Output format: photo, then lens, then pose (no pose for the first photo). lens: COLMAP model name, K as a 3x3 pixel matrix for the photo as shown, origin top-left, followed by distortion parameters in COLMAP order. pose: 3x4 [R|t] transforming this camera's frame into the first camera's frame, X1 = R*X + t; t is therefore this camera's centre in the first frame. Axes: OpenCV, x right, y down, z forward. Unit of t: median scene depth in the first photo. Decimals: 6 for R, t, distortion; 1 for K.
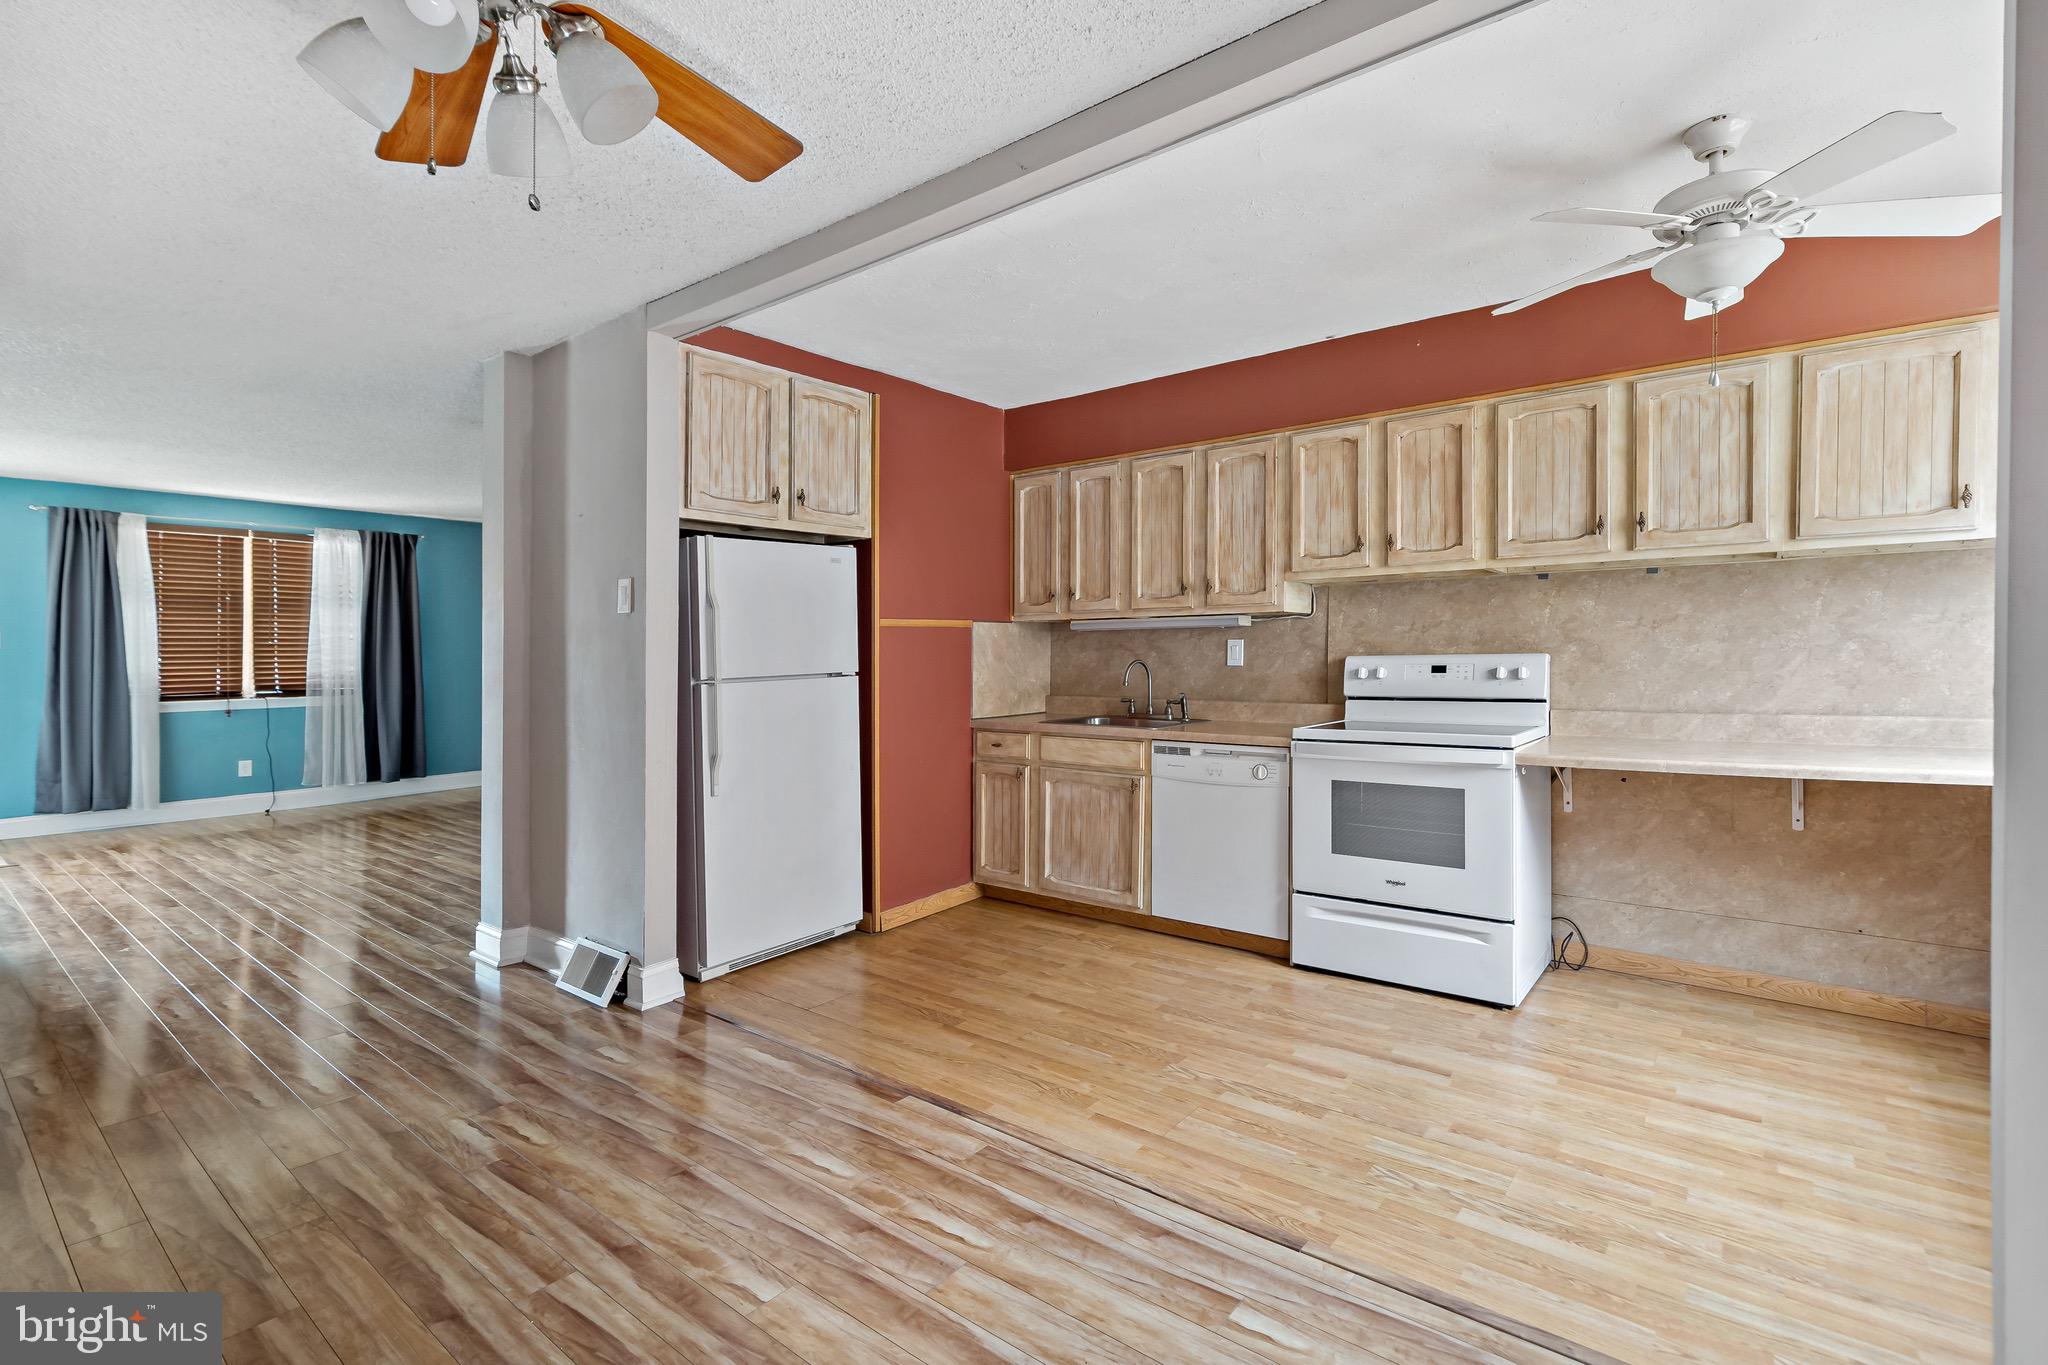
lens RADIAL K [[978.8, 0, 1053.2], [0, 978.8, 635.0], [0, 0, 1]] dist [0.005089, -0.000328]
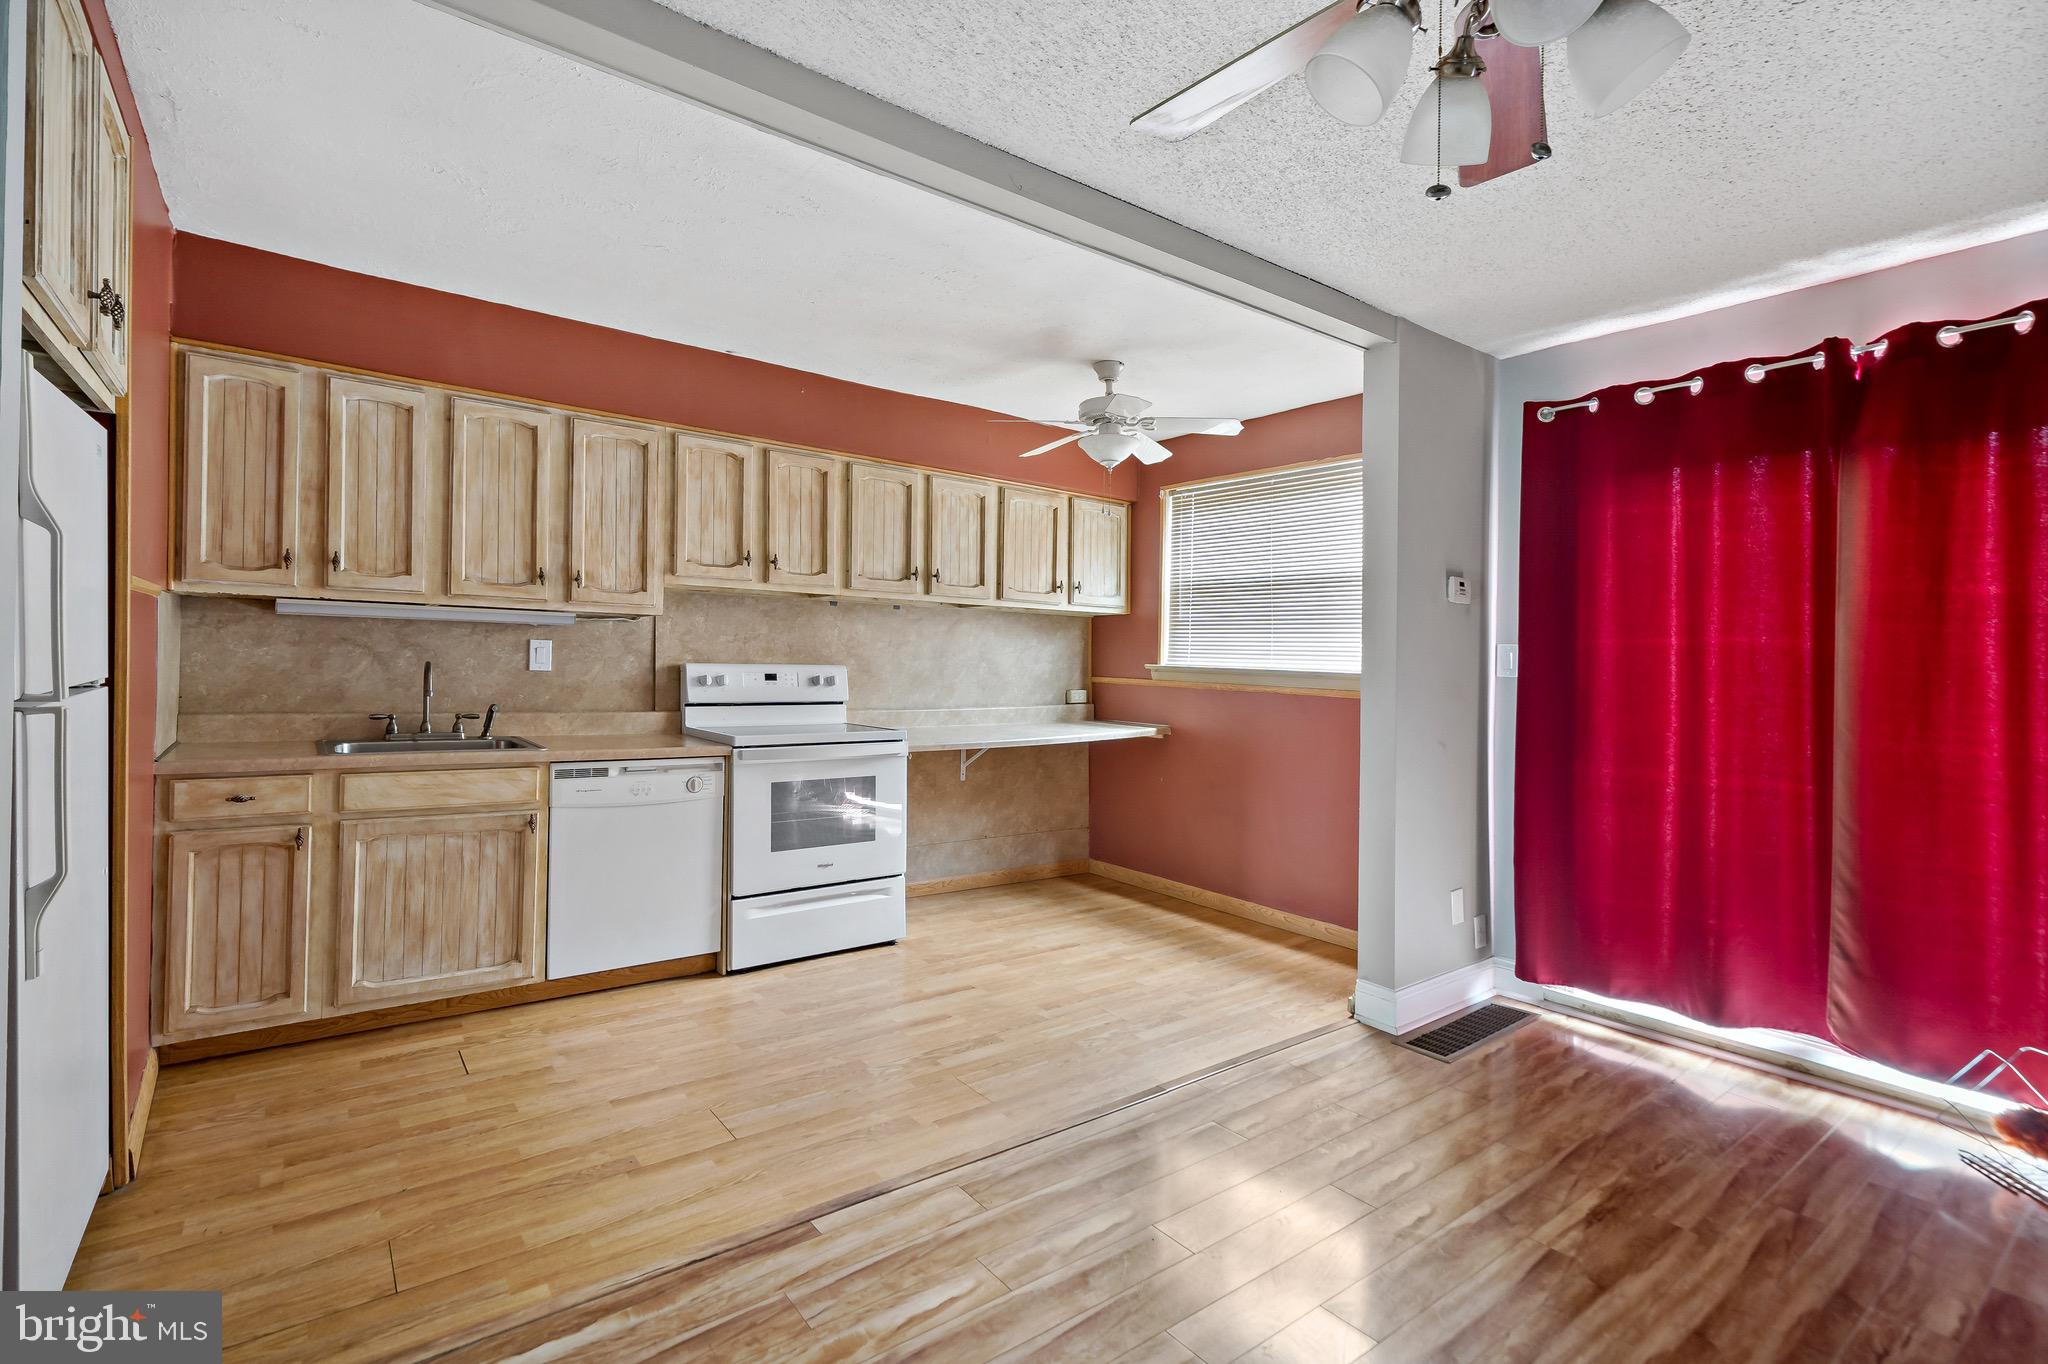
lens RADIAL K [[978.8, 0, 975.4], [0, 978.8, 646.0], [0, 0, 1]] dist [0.005089, -0.000328]
pose [[0.243612, 0.032014, 0.969344, -0.659596], [-0.046577, 0.998688, -0.021277, 0.012416], [-0.968754, -0.039966, 0.244784, 0.512478]]
